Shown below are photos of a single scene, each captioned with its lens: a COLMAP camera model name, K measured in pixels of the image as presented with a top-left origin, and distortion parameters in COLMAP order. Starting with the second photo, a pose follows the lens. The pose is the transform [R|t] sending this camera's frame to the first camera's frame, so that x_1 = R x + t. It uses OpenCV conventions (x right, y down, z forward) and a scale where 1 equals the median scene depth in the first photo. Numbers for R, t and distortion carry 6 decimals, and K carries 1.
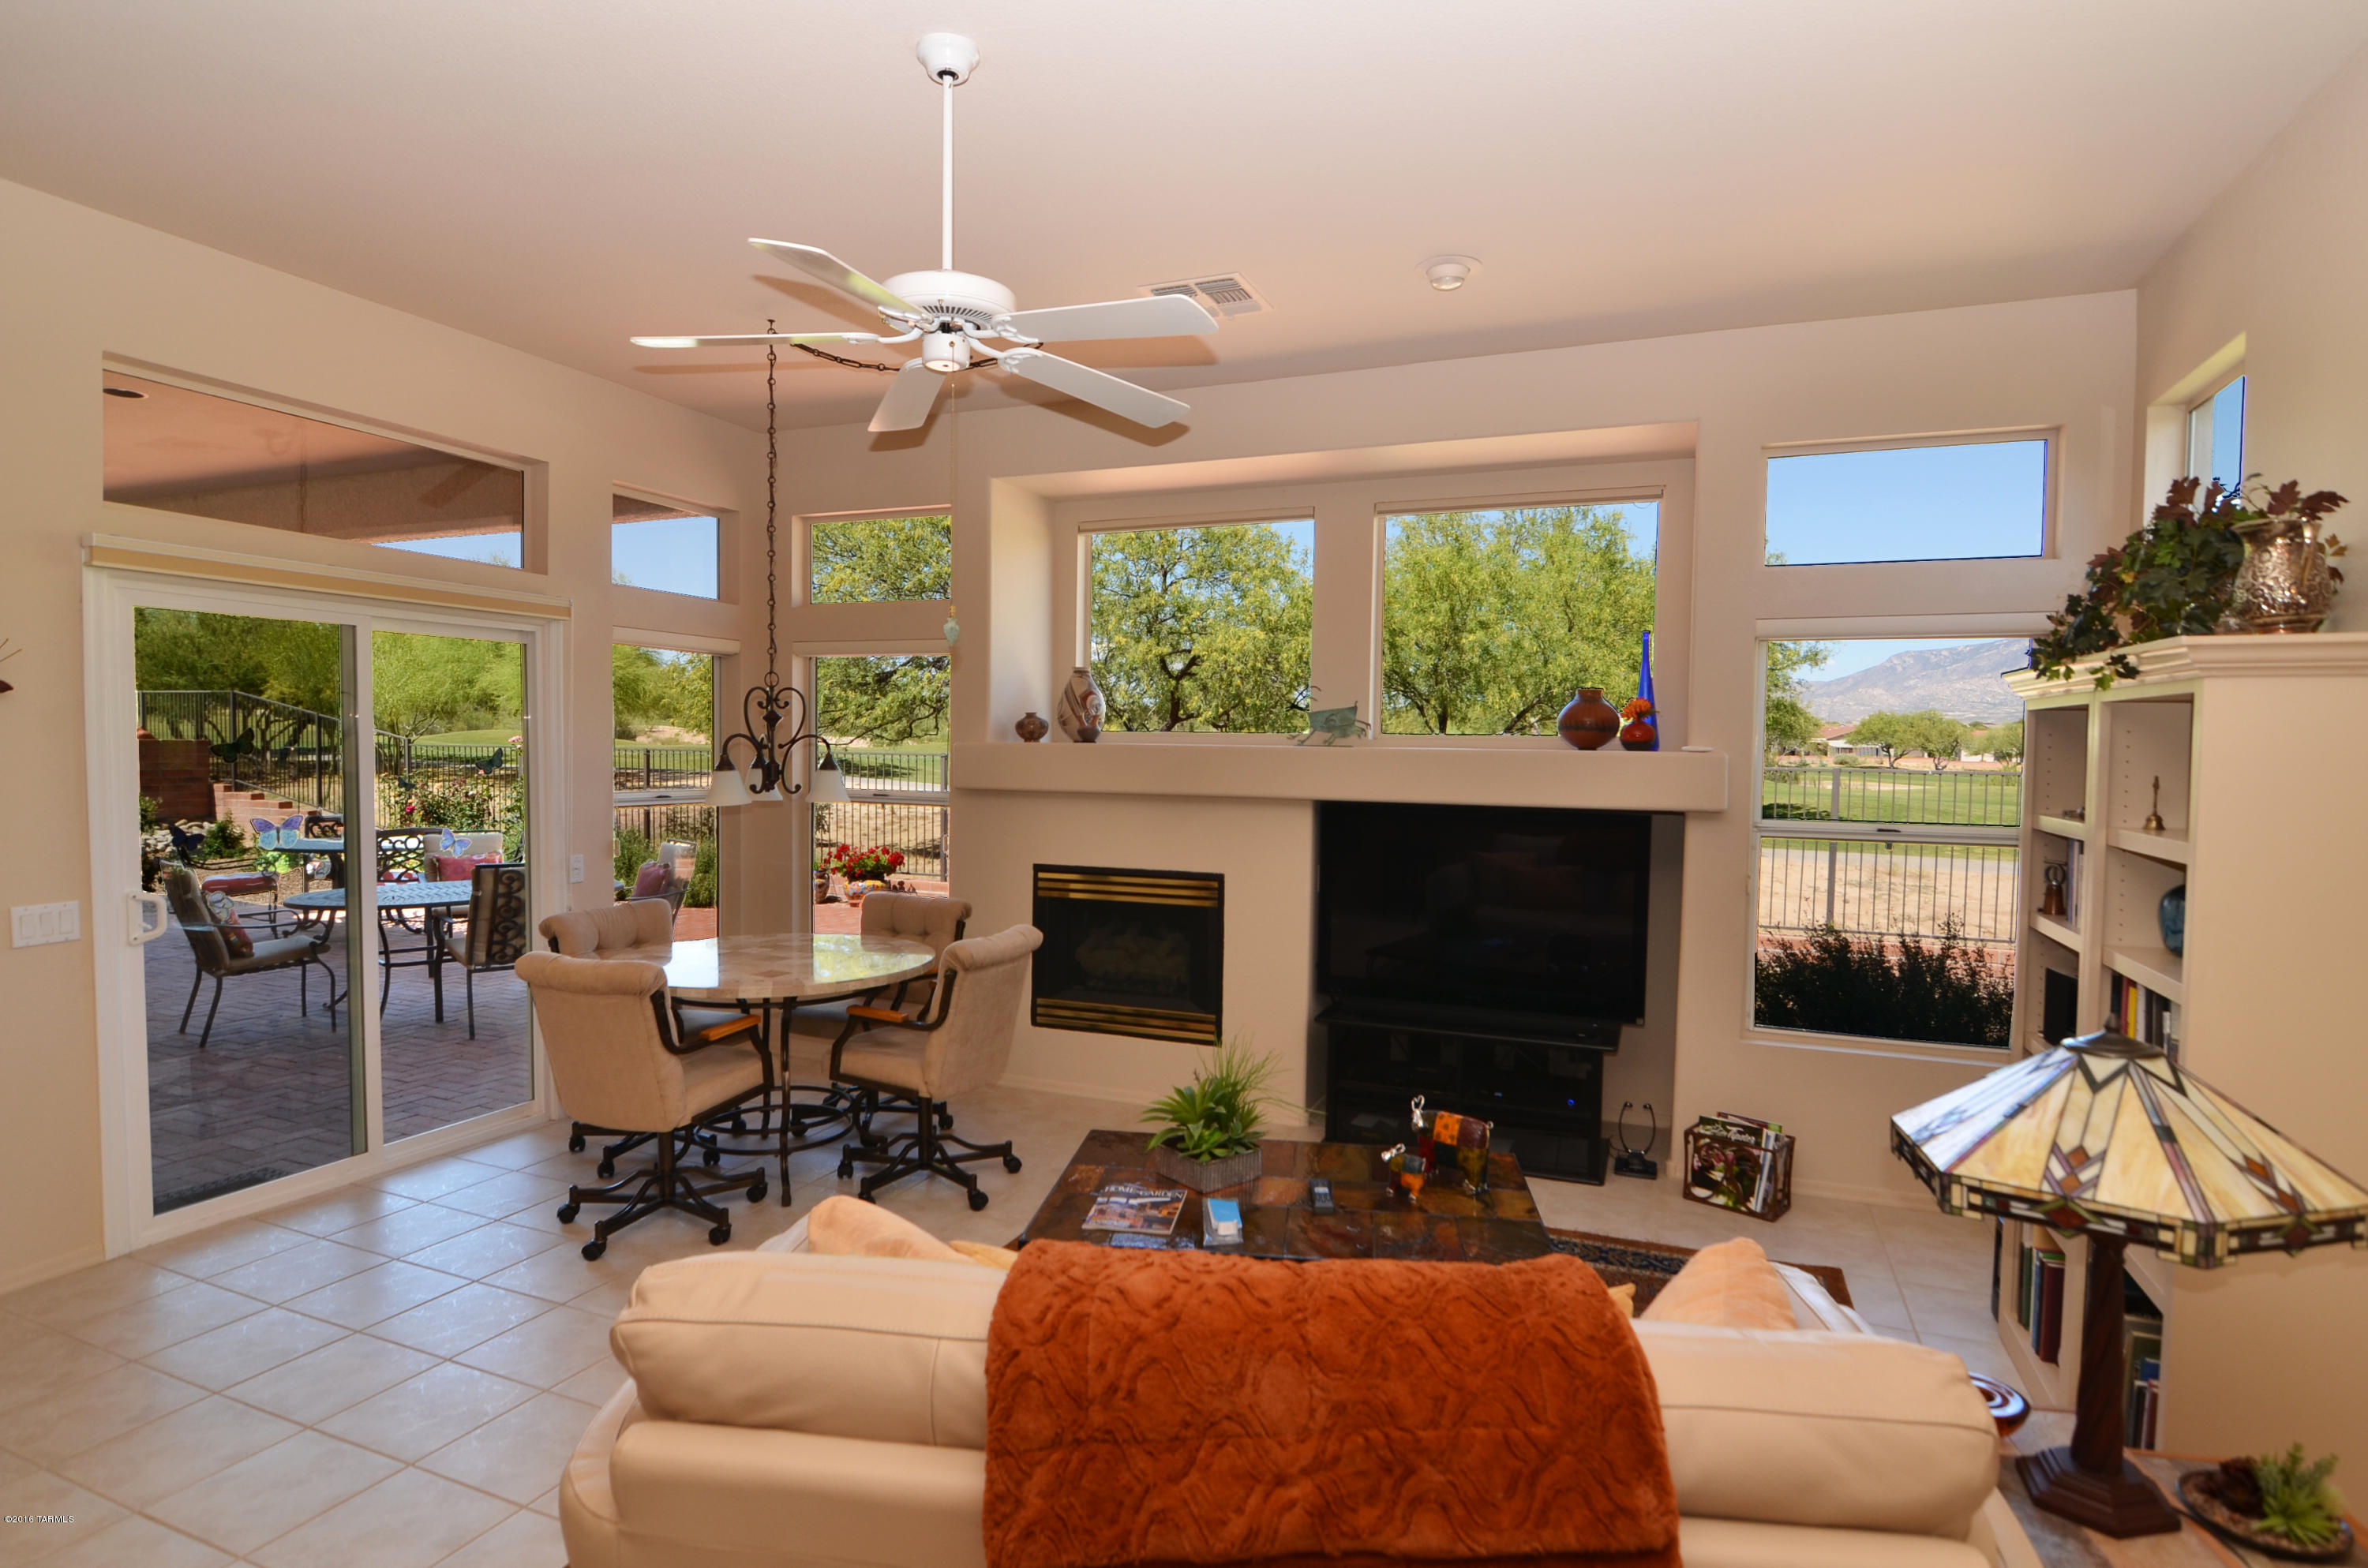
lens RADIAL K [[1225.6, 0, 1184.0], [0, 1225.6, 784.0], [0, 0, 1]] dist [-0.019664, -0.000422]
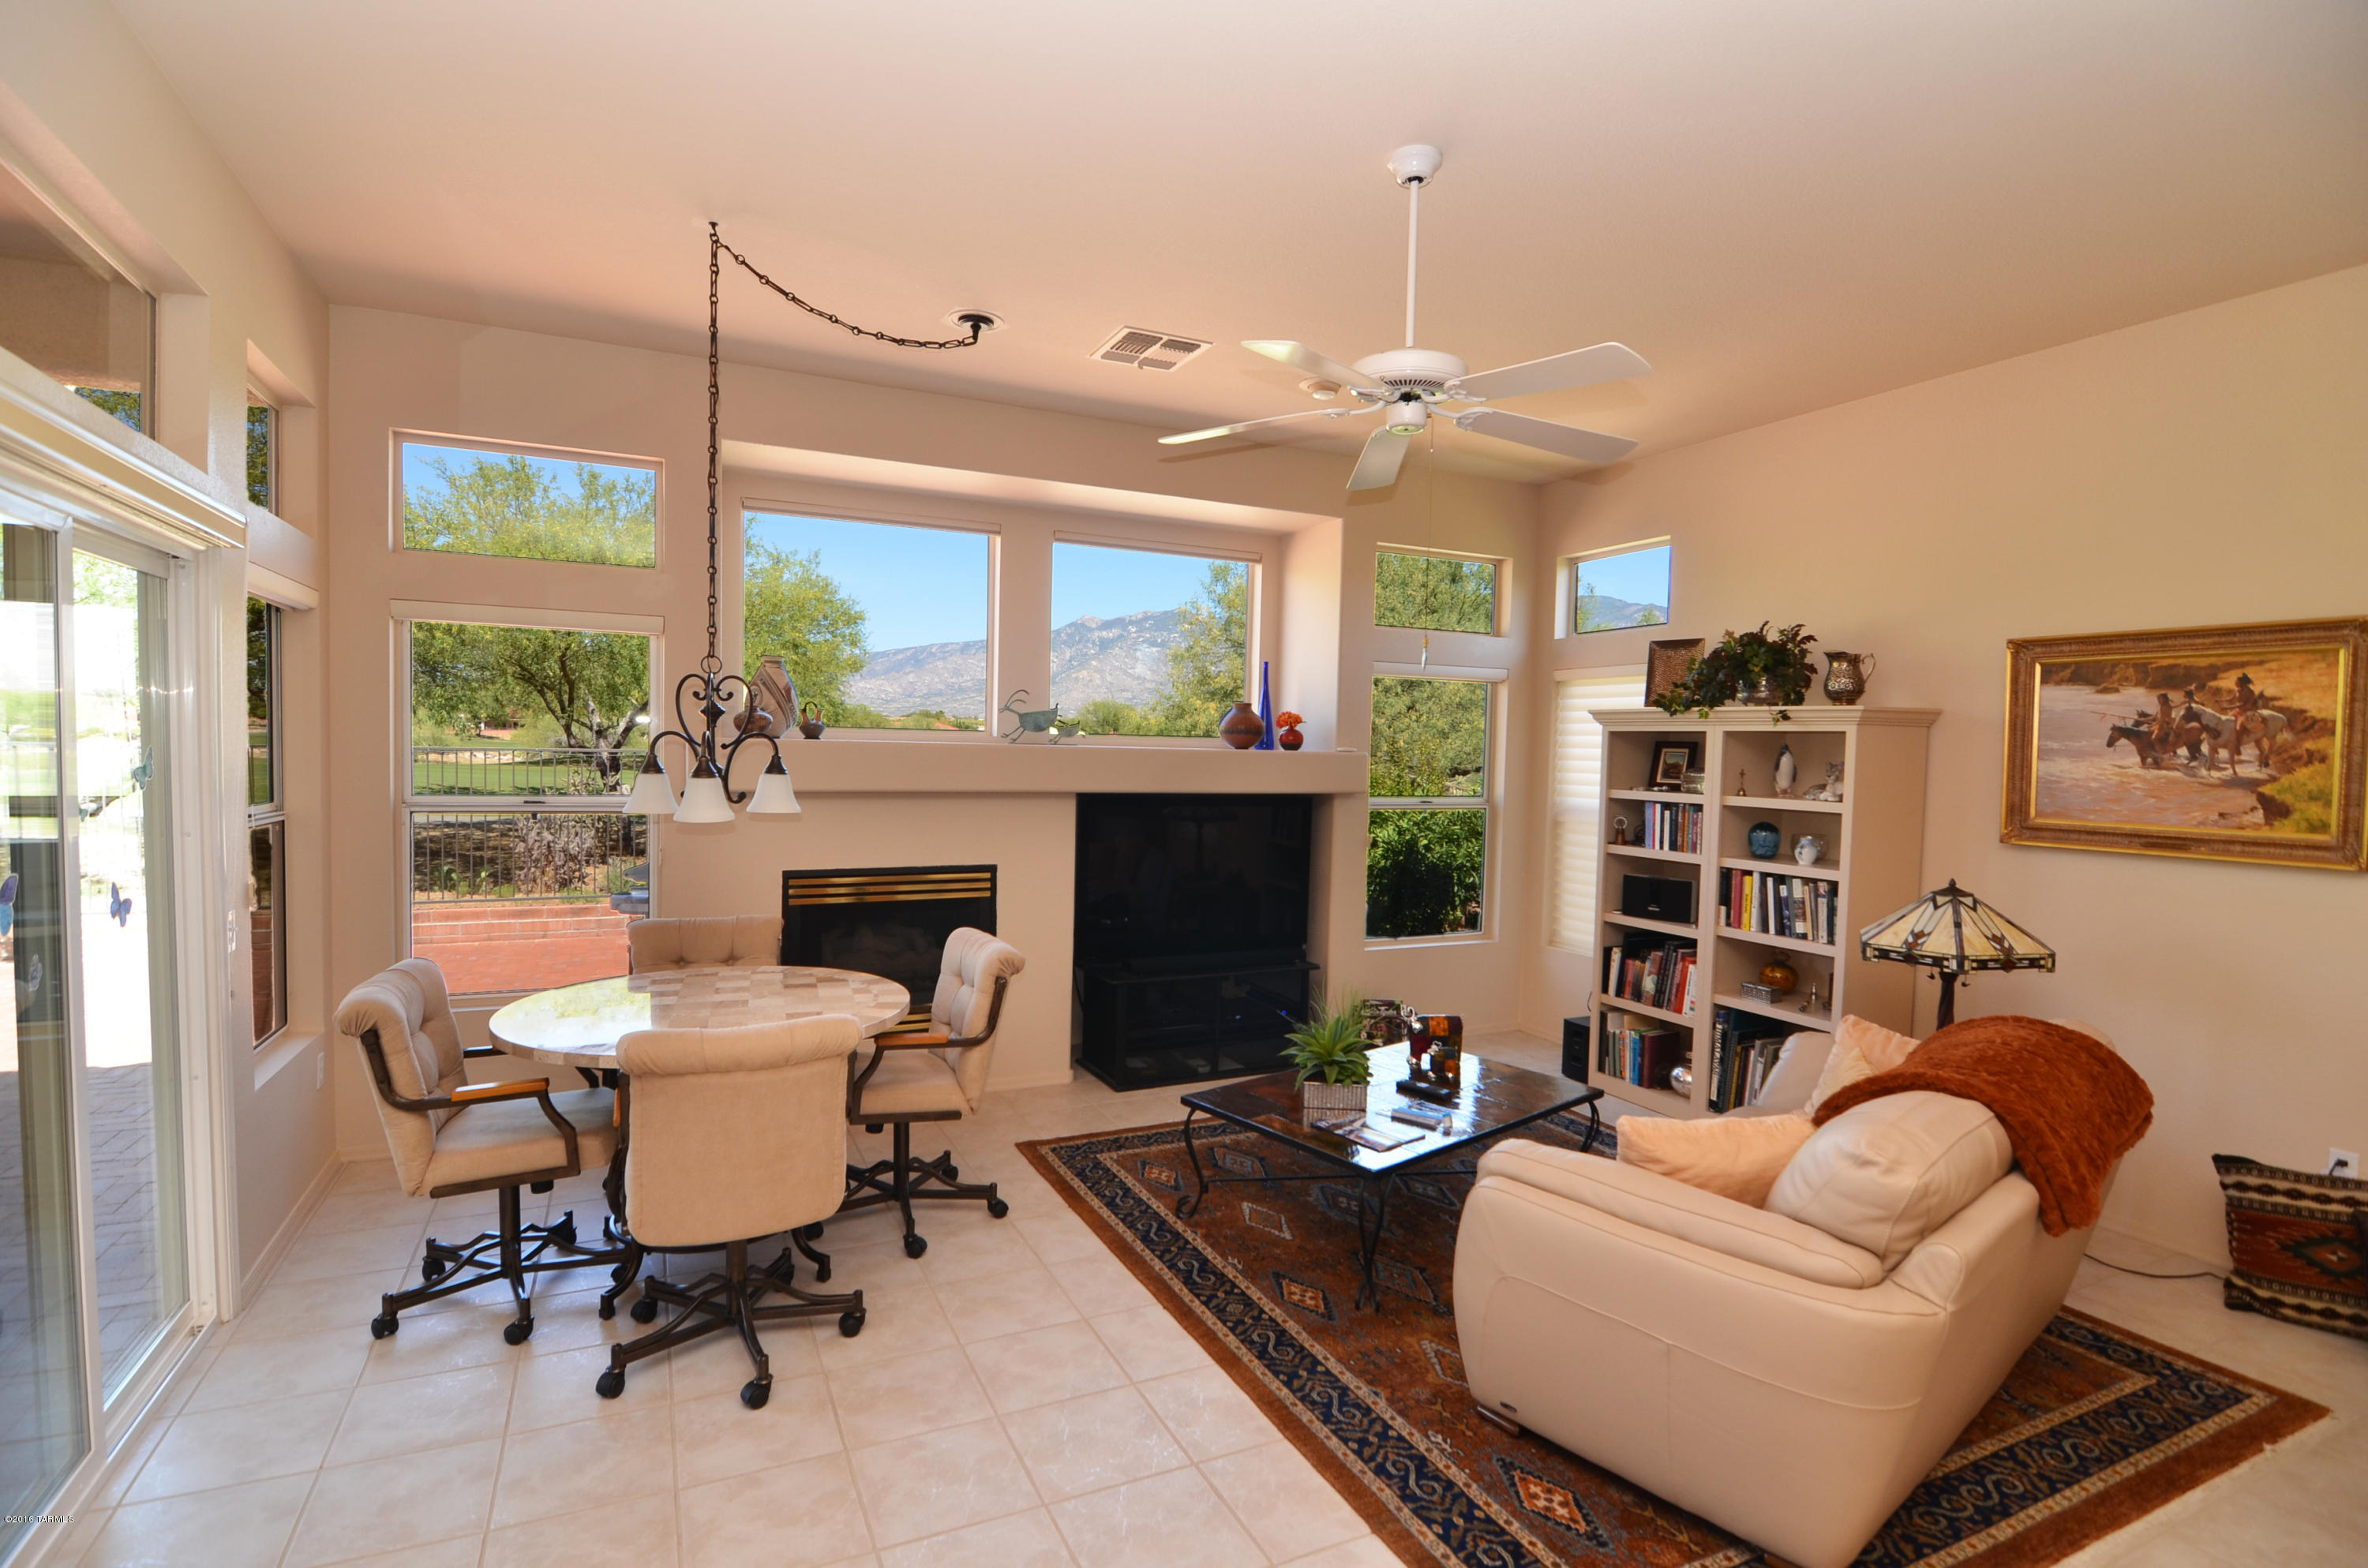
lens RADIAL K [[1133.3, 0, 1174.2], [0, 1133.3, 788.4], [0, 0, 1]] dist [-0.019469, -0.000911]
pose [[0.672828, -0.026602, 0.739321, -0.676757], [0.010547, 0.999597, 0.026368, -0.019797], [-0.739724, -0.009943, 0.672837, 0.258865]]
